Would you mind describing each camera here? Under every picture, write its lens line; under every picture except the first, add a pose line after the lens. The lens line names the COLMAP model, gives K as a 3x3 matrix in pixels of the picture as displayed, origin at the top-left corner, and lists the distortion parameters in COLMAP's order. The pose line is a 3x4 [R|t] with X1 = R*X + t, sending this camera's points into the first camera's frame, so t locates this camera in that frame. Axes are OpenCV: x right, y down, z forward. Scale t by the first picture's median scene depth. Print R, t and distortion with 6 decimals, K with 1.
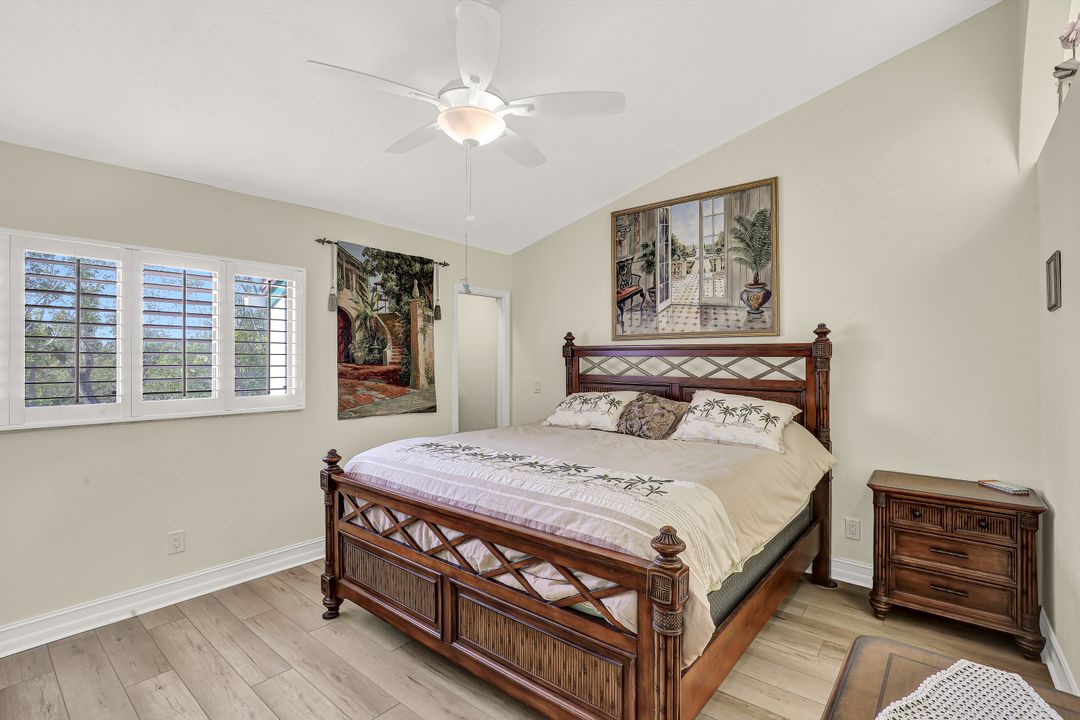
lens RADIAL K [[491.4, 0, 541.8], [0, 491.4, 355.2], [0, 0, 1]] dist [-0.016570, -0.000461]
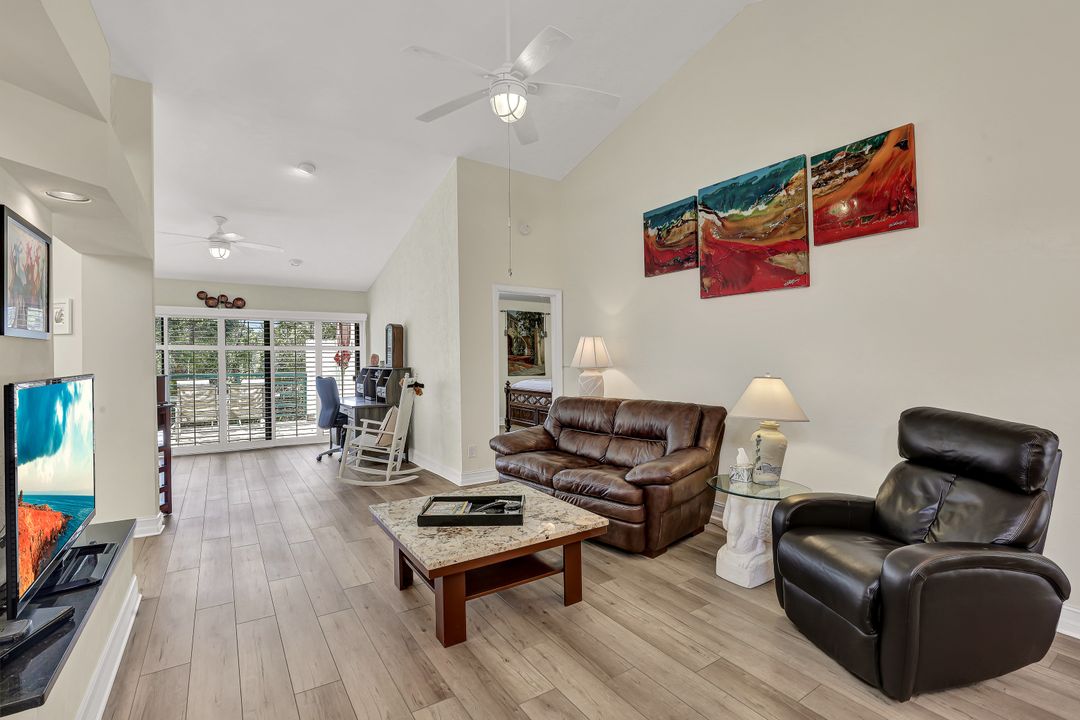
lens RADIAL K [[520.4, 0, 540.0], [0, 520.4, 360.0], [0, 0, 1]] dist [-0.046541, -0.000045]
pose [[0.949923, -0.015128, -0.312118, 0.616243], [0.016688, 0.999858, 0.002330, 0.036874], [0.312039, -0.007422, 0.950040, -1.592579]]
